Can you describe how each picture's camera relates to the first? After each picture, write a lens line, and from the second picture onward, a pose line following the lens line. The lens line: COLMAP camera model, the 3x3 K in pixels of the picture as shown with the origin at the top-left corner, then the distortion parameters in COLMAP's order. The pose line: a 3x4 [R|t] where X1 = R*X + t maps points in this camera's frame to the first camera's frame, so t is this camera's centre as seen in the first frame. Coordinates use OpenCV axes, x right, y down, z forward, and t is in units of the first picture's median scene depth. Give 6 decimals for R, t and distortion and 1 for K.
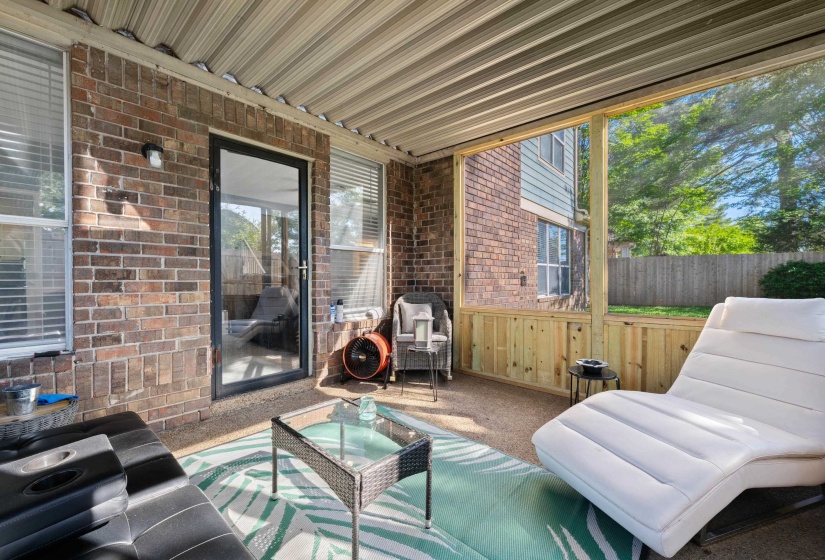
lens RADIAL K [[337.2, 0, 410.2], [0, 337.2, 280.7], [0, 0, 1]] dist [-0.000686, -0.000168]
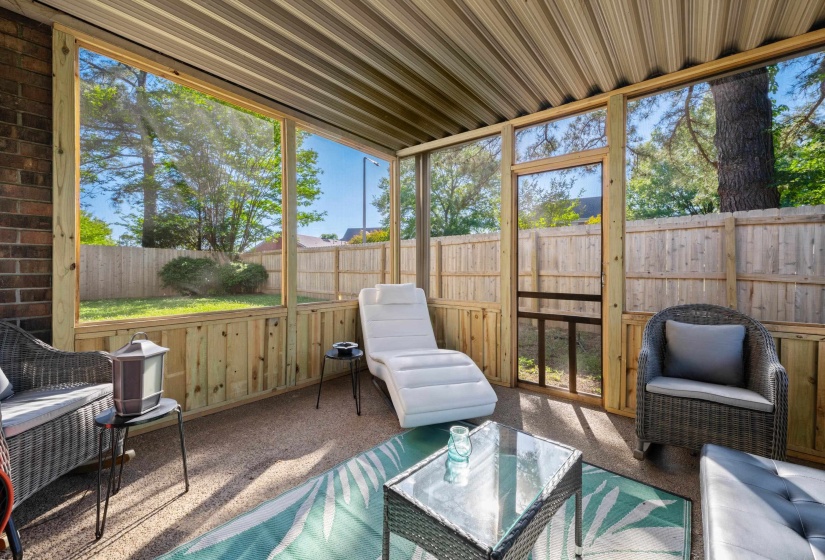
lens RADIAL K [[337.2, 0, 410.2], [0, 337.2, 280.7], [0, 0, 1]] dist [-0.000686, -0.000168]
pose [[-0.034538, -0.027922, 0.999013, -0.491179], [-0.000257, 0.999610, 0.027930, -0.010650], [-0.999403, 0.000708, -0.034531, 0.635052]]
